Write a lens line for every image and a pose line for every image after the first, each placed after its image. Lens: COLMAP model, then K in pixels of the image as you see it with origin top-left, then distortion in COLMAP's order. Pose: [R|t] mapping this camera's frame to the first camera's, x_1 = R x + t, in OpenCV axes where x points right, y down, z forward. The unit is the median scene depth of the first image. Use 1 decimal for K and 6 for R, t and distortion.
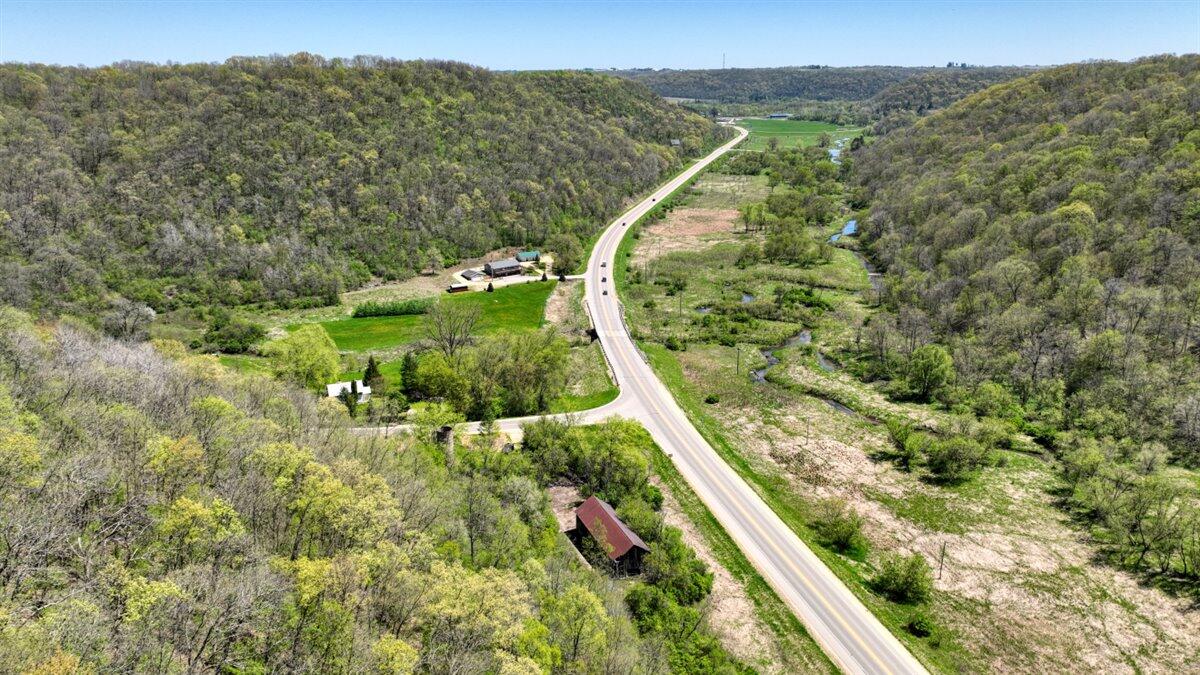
lens RADIAL K [[842.3, 0, 600.1], [0, 842.3, 340.1], [0, 0, 1]] dist [-0.002377, 0.016527]
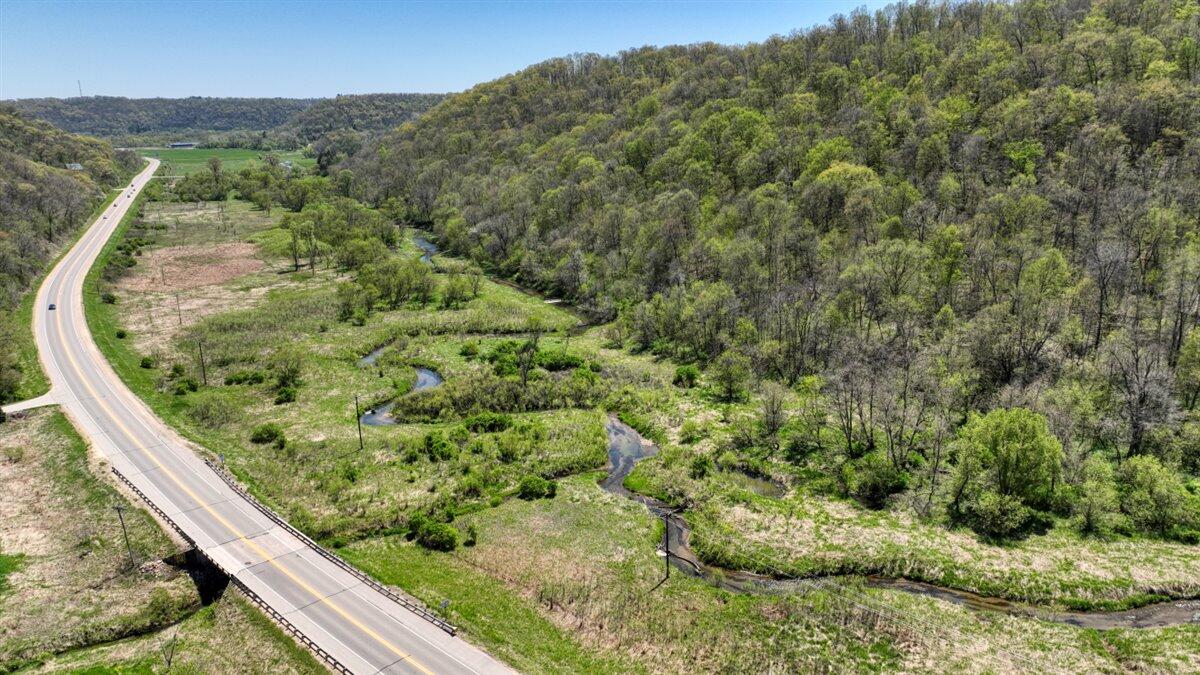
lens RADIAL K [[842.3, 0, 601.1], [0, 842.3, 331.8], [0, 0, 1]] dist [-0.002377, 0.016527]
pose [[0.773182, -0.165573, 0.612189, -0.058917], [0.197110, 0.980248, 0.016172, -0.057631], [-0.602774, 0.108165, 0.790546, 0.447305]]
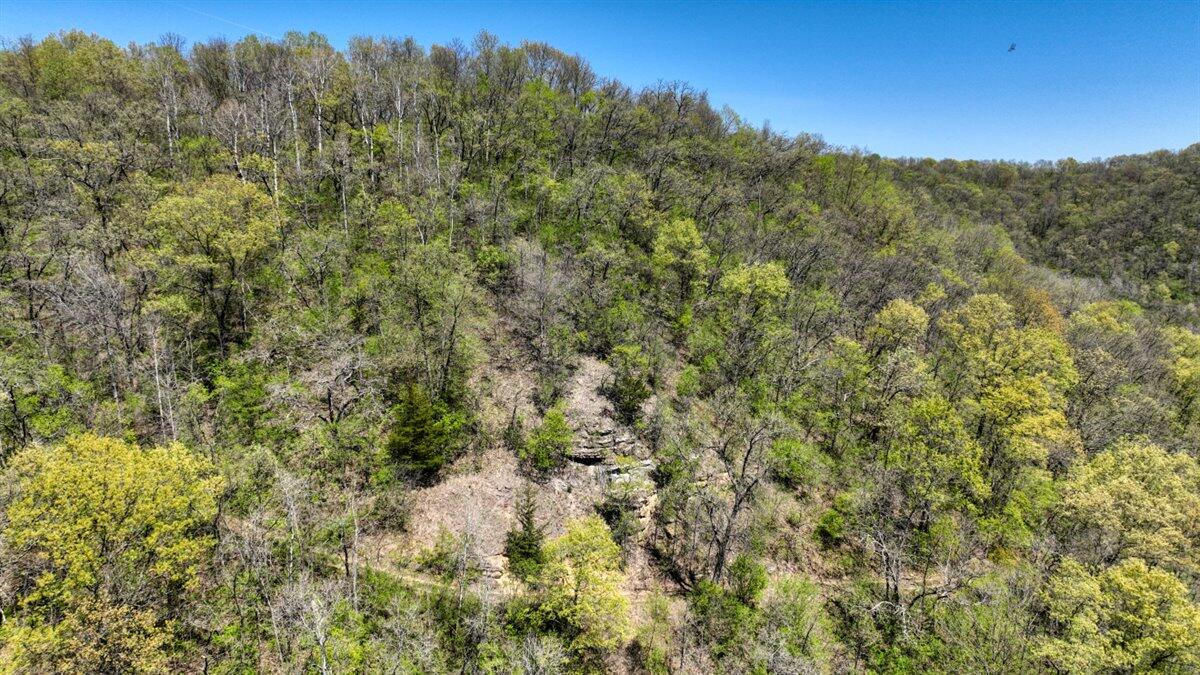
lens RADIAL K [[842.3, 0, 600.9], [0, 842.3, 333.8], [0, 0, 1]] dist [-0.002377, 0.016527]
pose [[0.543916, 0.120408, -0.830456, 0.058196], [-0.242376, 0.970013, -0.018104, 0.096679], [0.803374, 0.211129, 0.556790, -0.117759]]
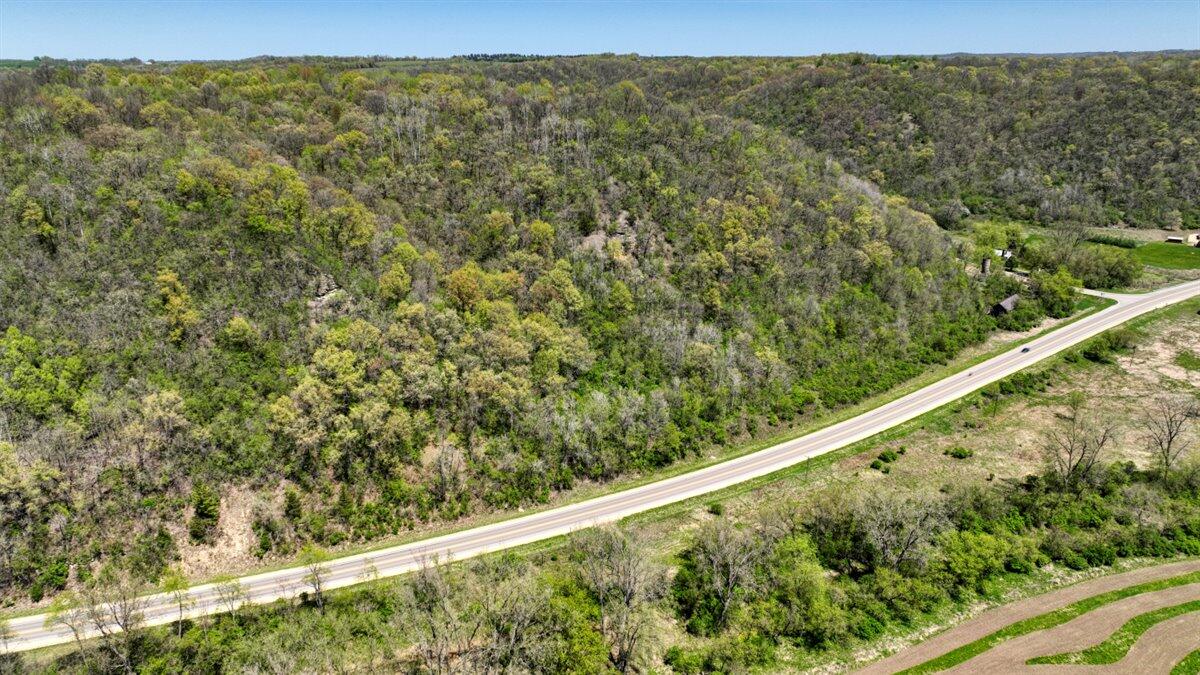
lens RADIAL K [[842.3, 0, 598.8], [0, 842.3, 336.1], [0, 0, 1]] dist [-0.002377, 0.016527]
pose [[0.403331, 0.290782, -0.867623, 0.603108], [-0.269811, 0.943803, 0.190887, 0.066297], [0.874372, 0.157104, 0.459121, -0.375064]]
